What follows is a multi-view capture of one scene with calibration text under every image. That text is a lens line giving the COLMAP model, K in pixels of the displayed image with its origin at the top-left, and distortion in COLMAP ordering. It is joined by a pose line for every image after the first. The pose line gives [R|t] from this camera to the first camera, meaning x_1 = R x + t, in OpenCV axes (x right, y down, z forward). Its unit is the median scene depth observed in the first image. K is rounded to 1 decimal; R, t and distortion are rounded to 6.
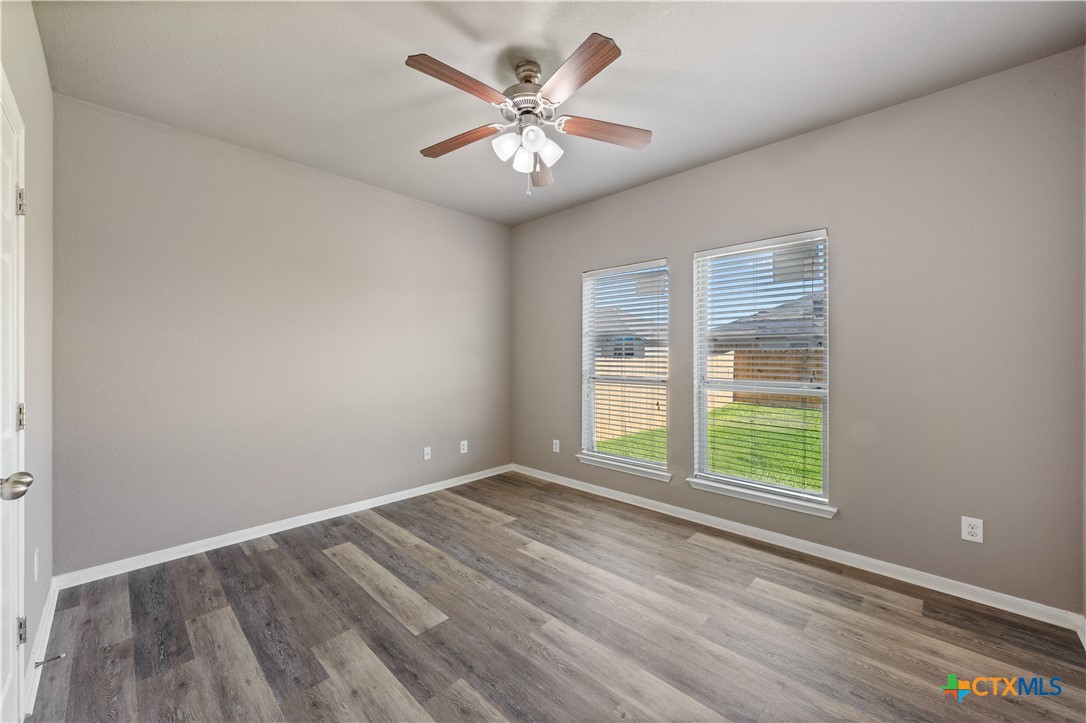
lens RADIAL K [[411.2, 0, 543.0], [0, 411.2, 361.5], [0, 0, 1]] dist [0.000171, 0.000064]
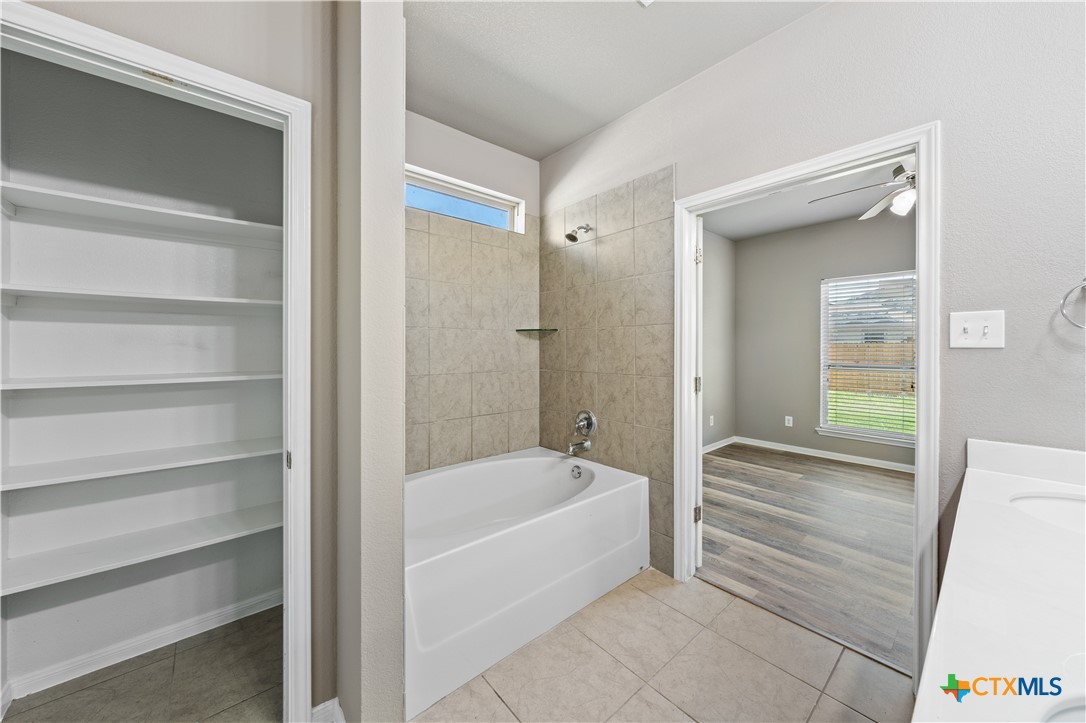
lens RADIAL K [[377.0, 0, 547.1], [0, 377.0, 351.7], [0, 0, 1]] dist [-0.001171, -0.000120]
pose [[0.996008, -0.004088, -0.089175, -0.922433], [0.003567, 0.999976, -0.006001, -0.001757], [0.089197, 0.005659, 0.995998, -0.311424]]
